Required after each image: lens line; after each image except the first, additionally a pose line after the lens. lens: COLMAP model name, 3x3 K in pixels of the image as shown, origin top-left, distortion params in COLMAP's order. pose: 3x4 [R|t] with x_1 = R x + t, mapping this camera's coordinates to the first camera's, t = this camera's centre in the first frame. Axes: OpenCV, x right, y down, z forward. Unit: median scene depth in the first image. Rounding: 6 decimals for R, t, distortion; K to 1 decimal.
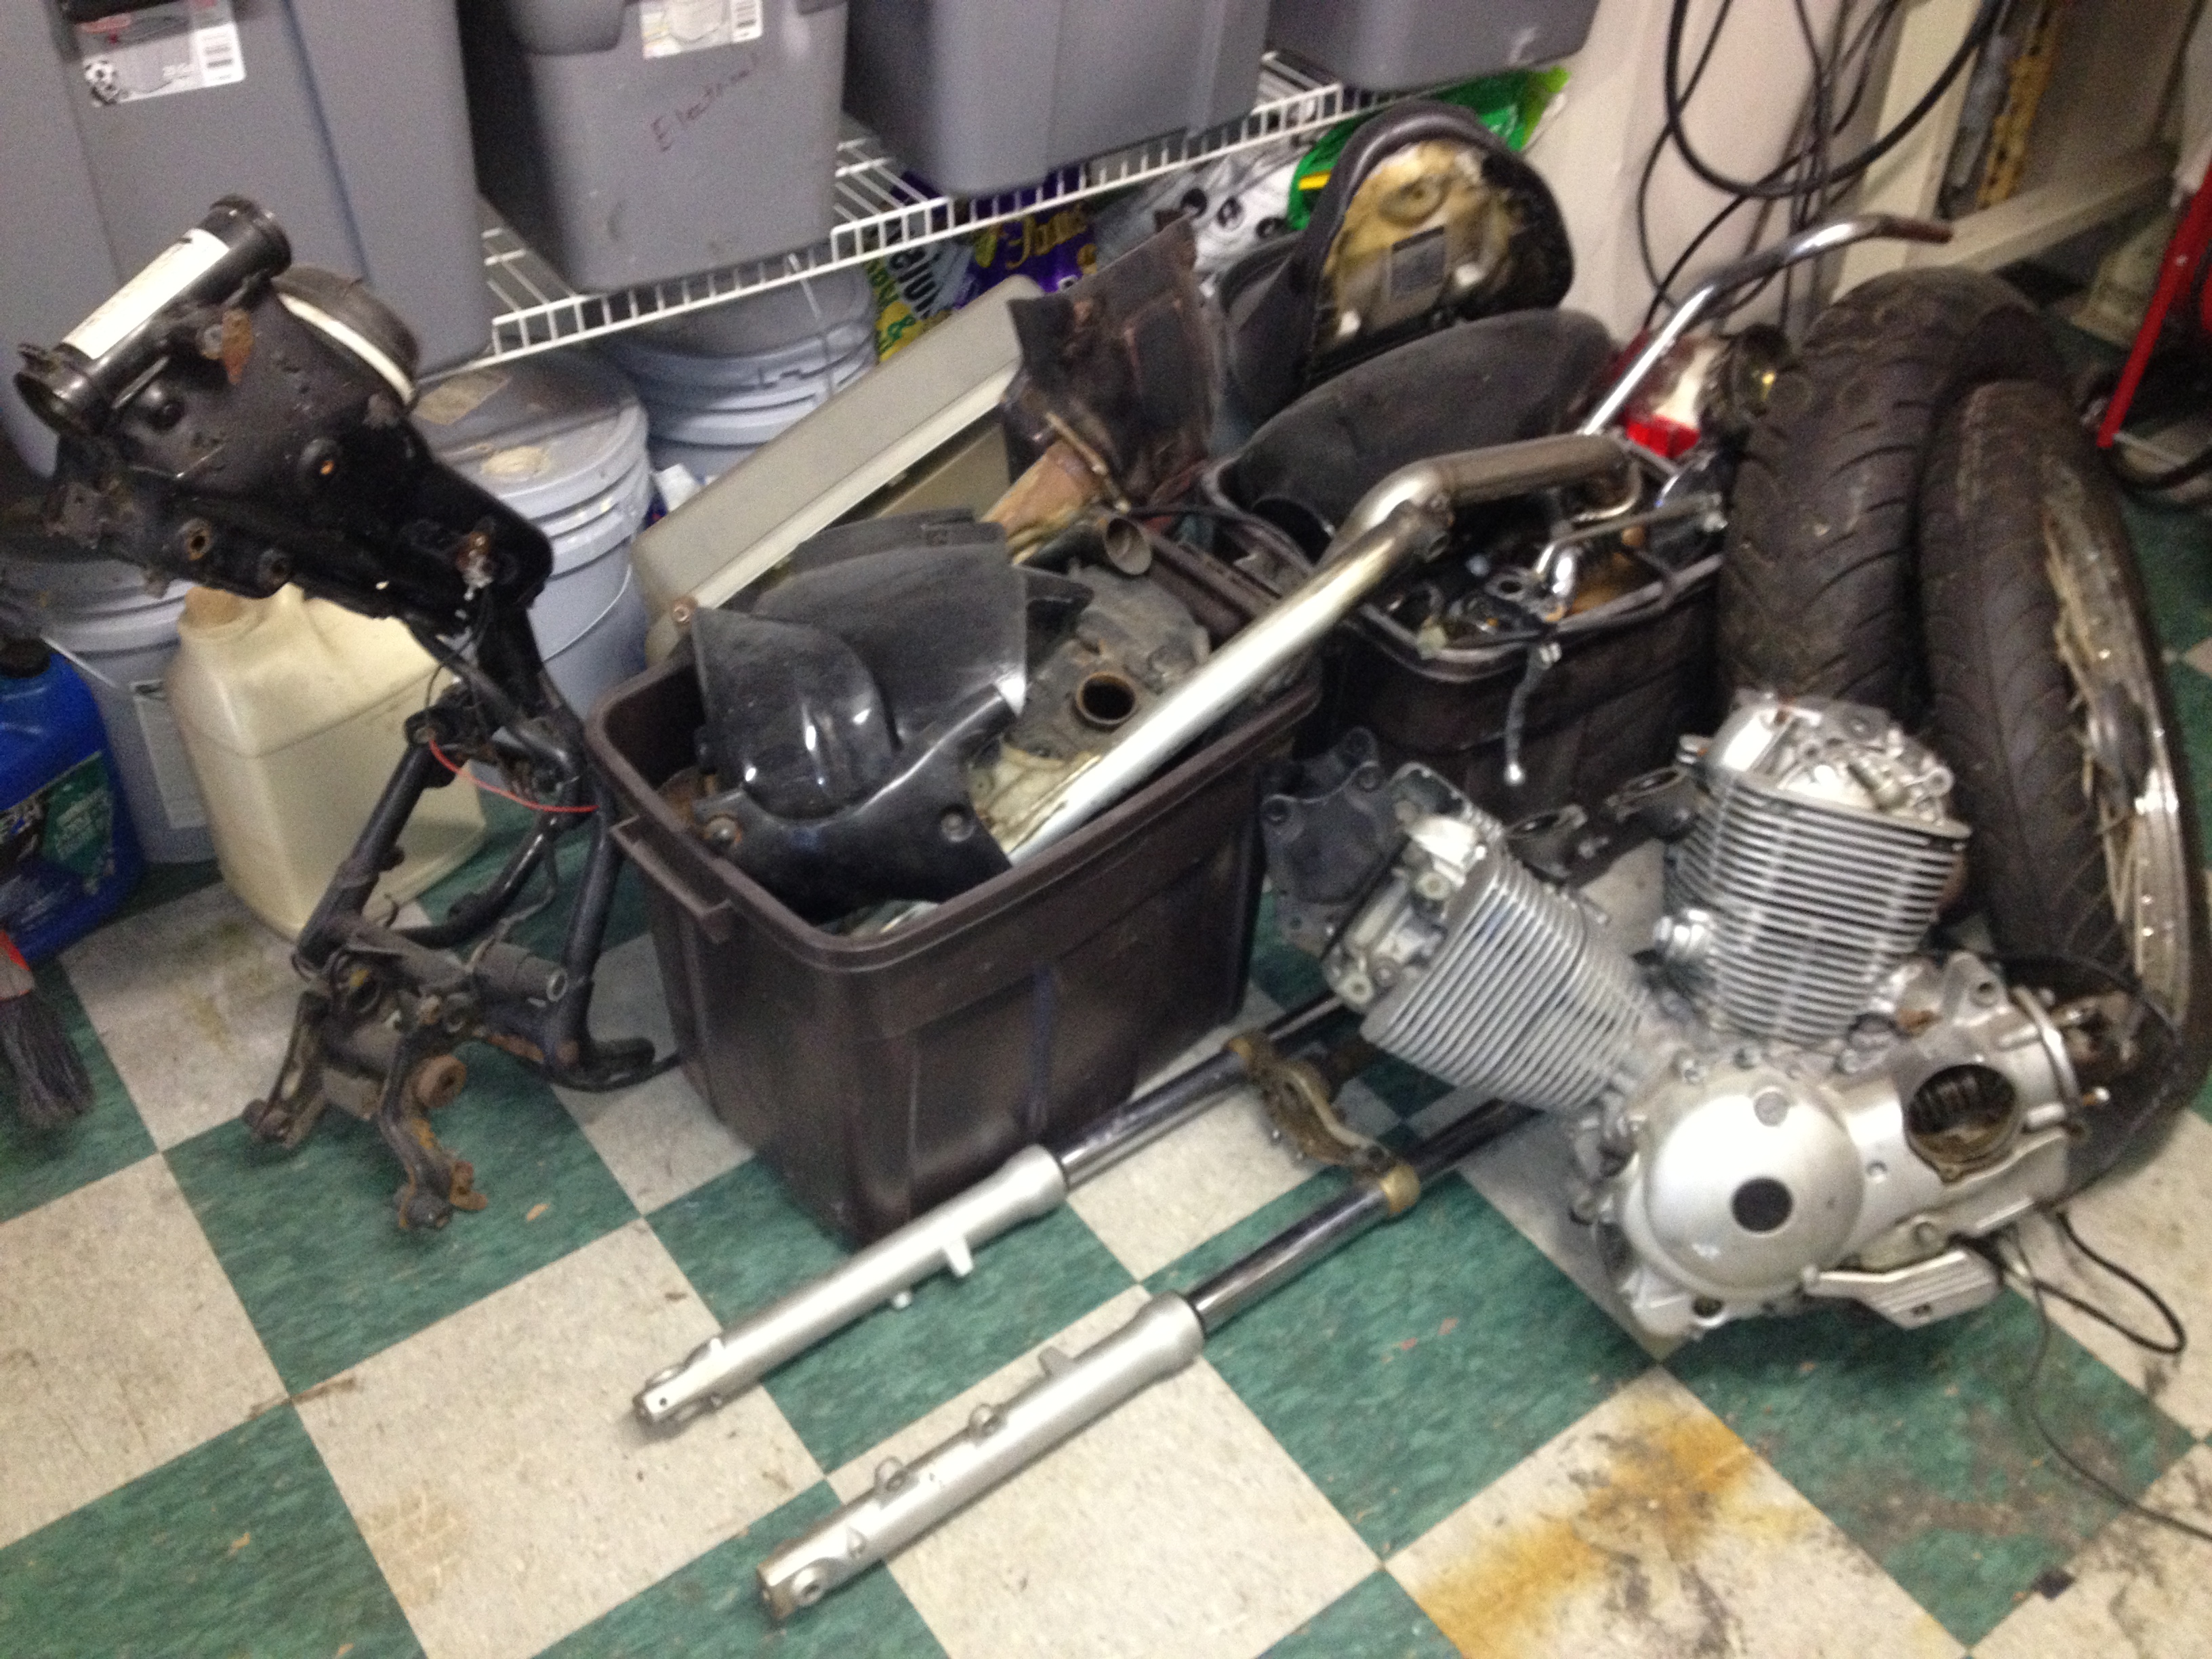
lens RADIAL K [[2089.3, 0, 1106.0], [0, 2089.3, 829.5], [0, 0, 1]] dist [0.157737, -0.371006]
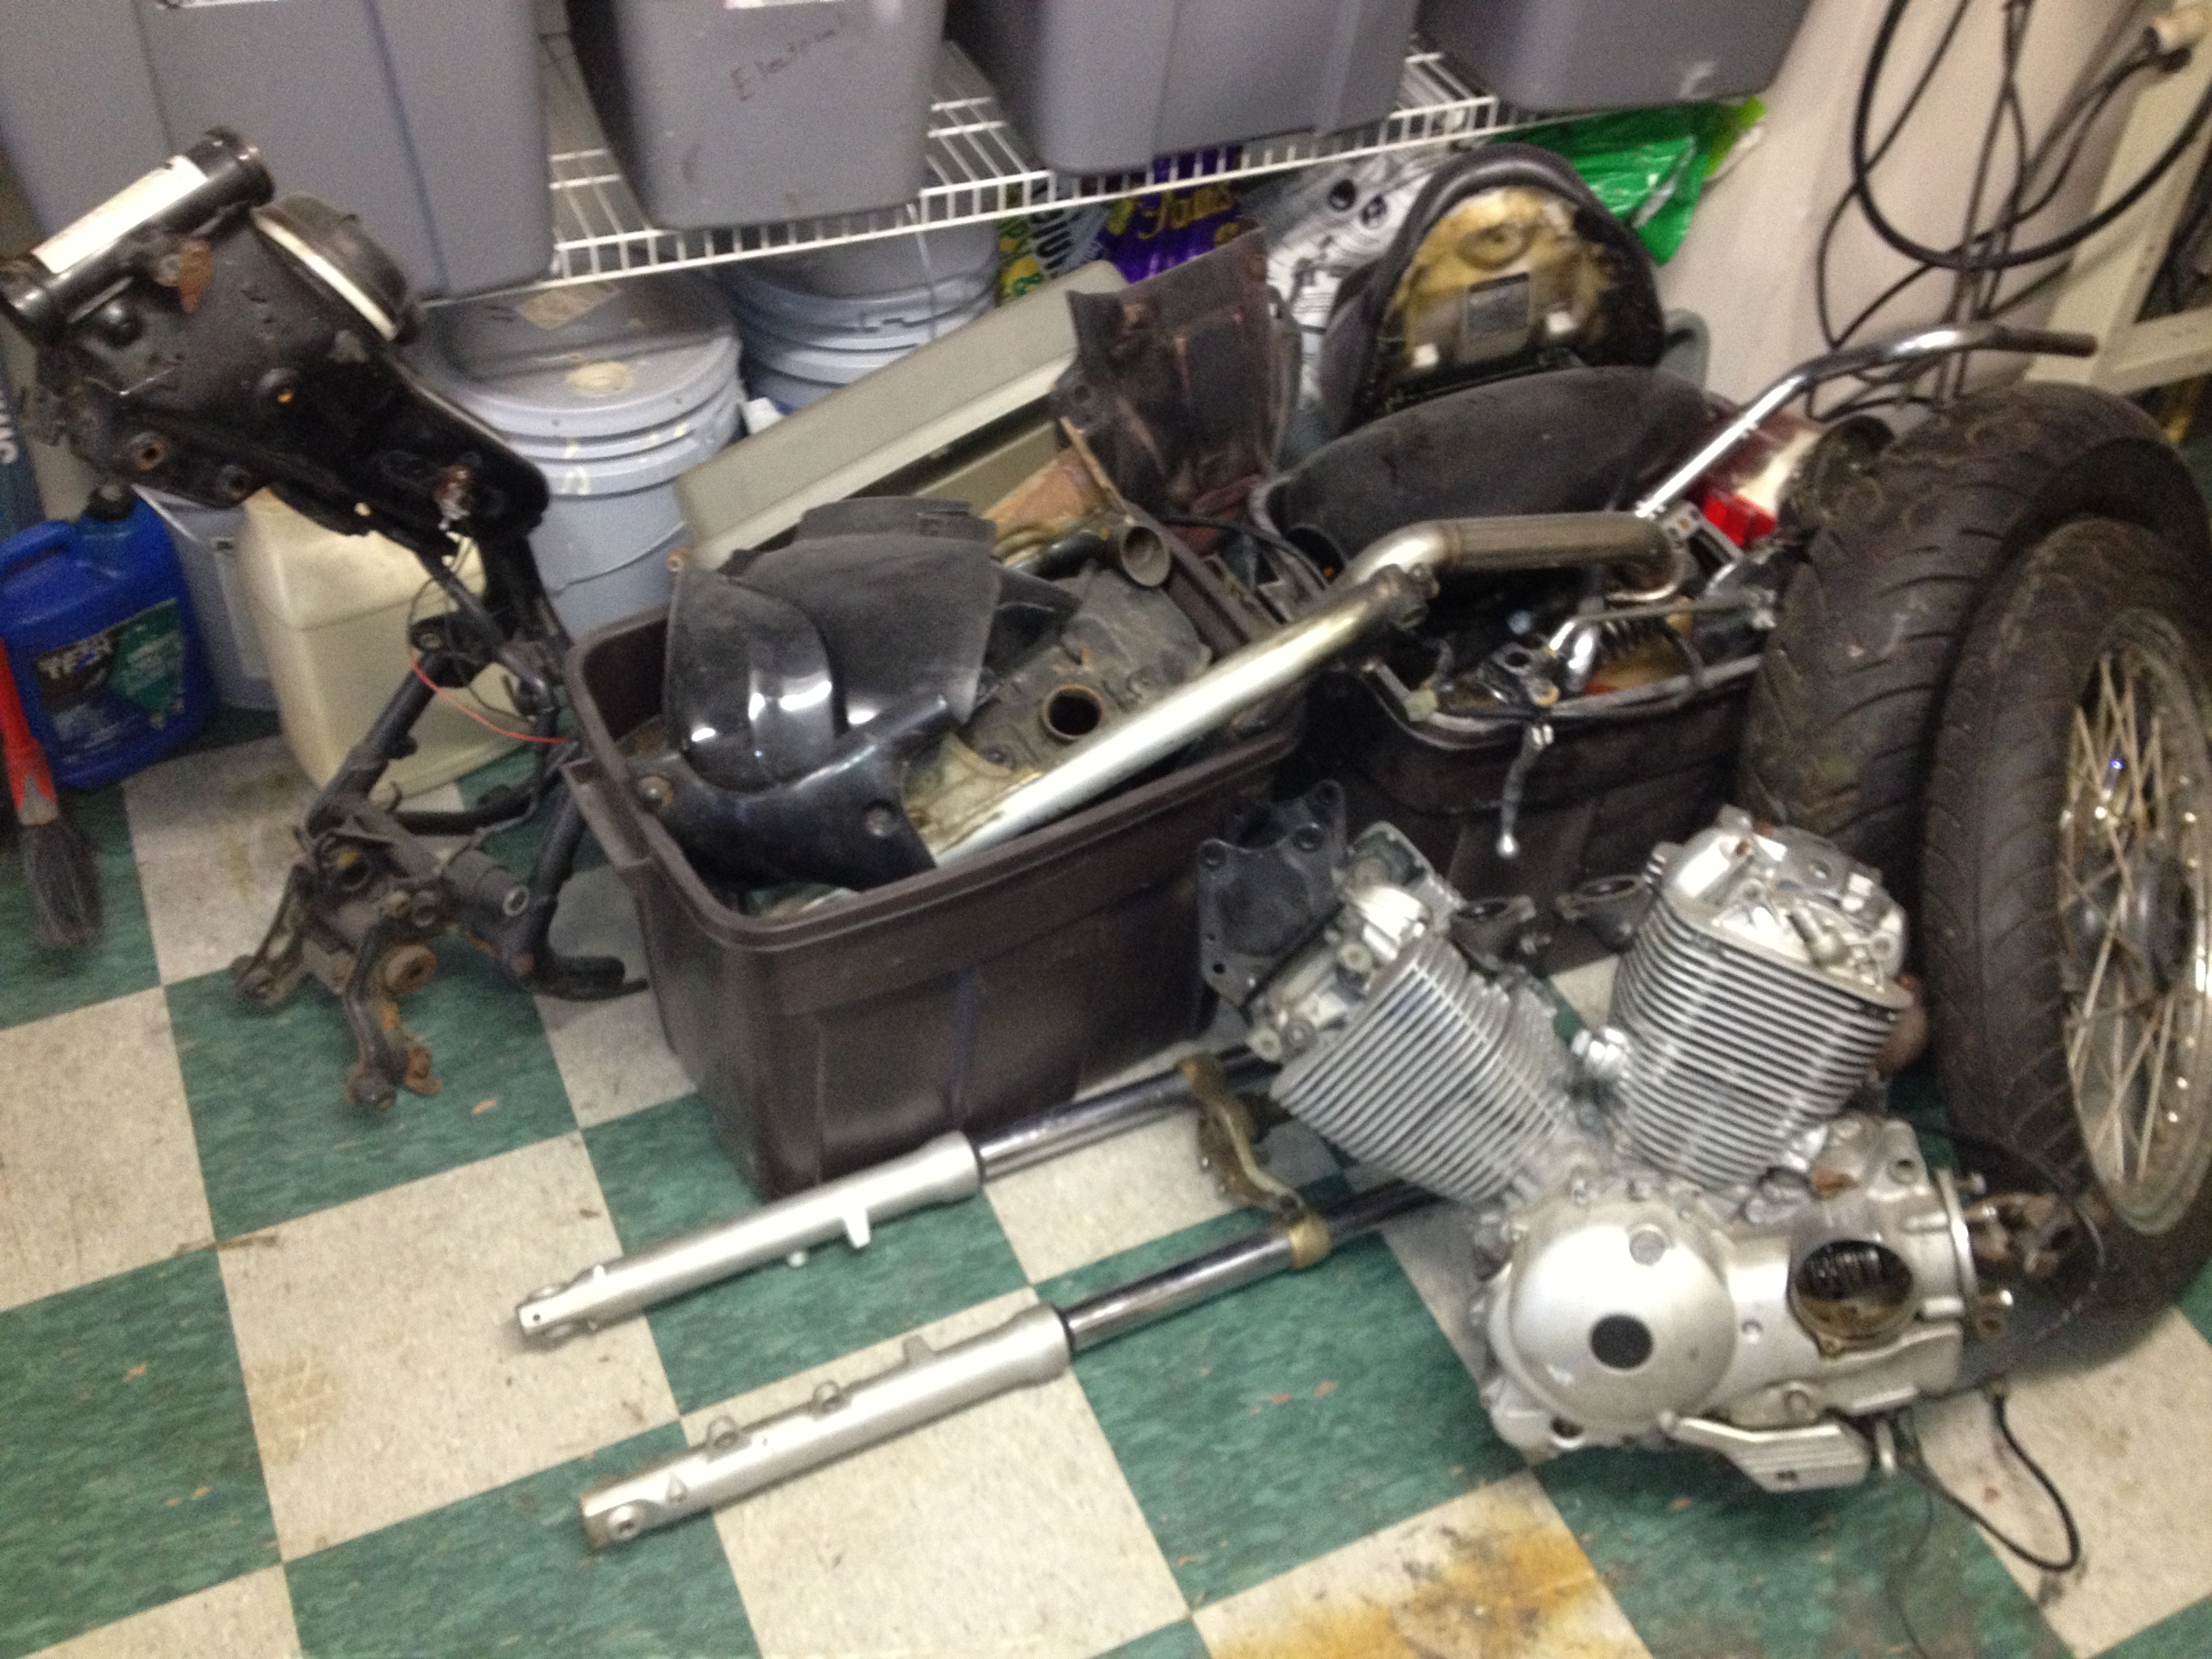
lens RADIAL K [[2089.3, 0, 1106.0], [0, 2089.3, 829.5], [0, 0, 1]] dist [0.157737, -0.371006]
pose [[0.978903, 0.165192, -0.120253, 0.141042], [-0.159400, 0.985604, 0.056359, -0.064851], [0.127832, -0.036002, 0.991142, 0.013612]]
